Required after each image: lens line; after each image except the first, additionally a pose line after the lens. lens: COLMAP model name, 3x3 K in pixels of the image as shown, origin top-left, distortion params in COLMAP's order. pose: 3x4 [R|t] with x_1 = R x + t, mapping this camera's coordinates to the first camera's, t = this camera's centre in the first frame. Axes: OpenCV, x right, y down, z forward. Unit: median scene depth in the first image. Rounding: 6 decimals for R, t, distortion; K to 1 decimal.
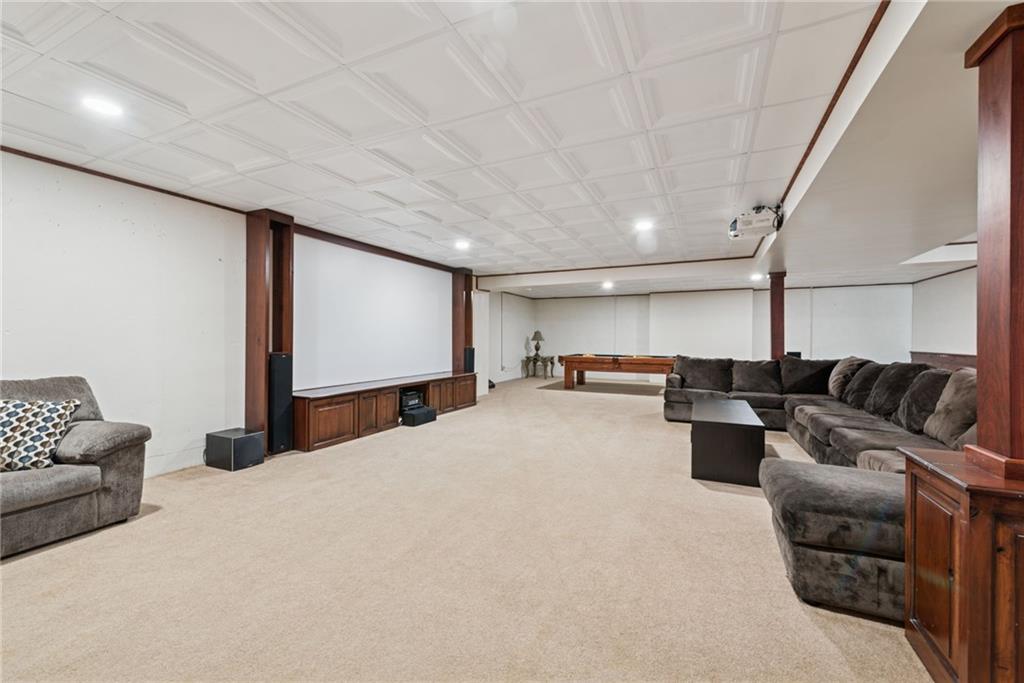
lens RADIAL K [[409.9, 0, 515.8], [0, 409.9, 341.7], [0, 0, 1]] dist [0.008532, -0.000385]
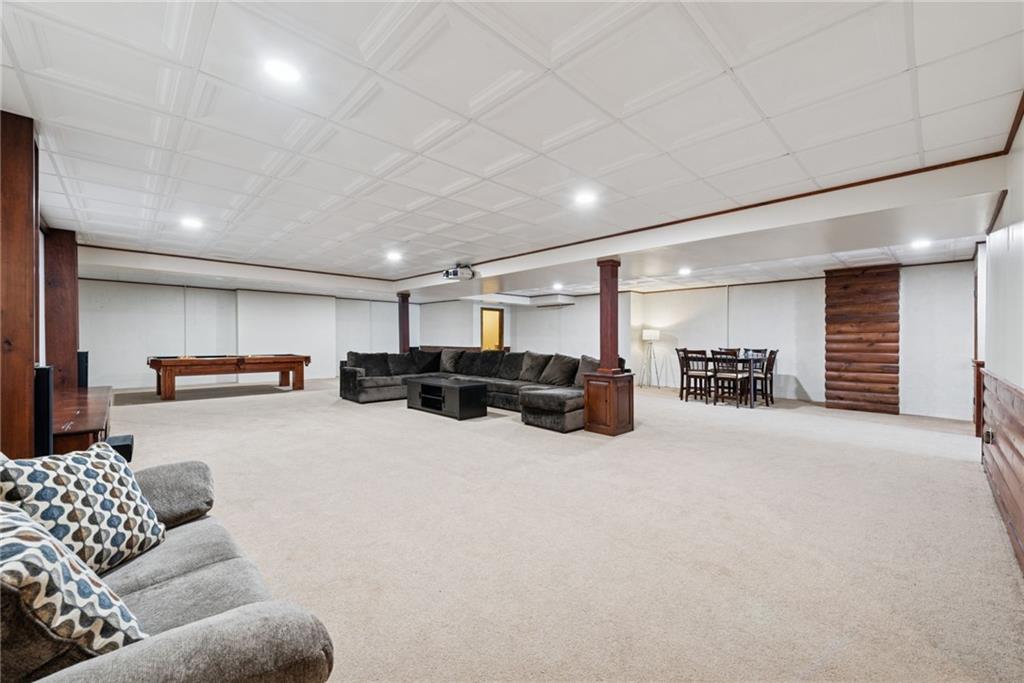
lens RADIAL K [[409.9, 0, 519.3], [0, 409.9, 339.2], [0, 0, 1]] dist [0.008532, -0.000385]
pose [[0.350169, -0.006238, 0.936666, -0.479984], [0.006059, 0.999972, 0.004395, -0.005383], [-0.936667, 0.004137, 0.350197, 0.074060]]
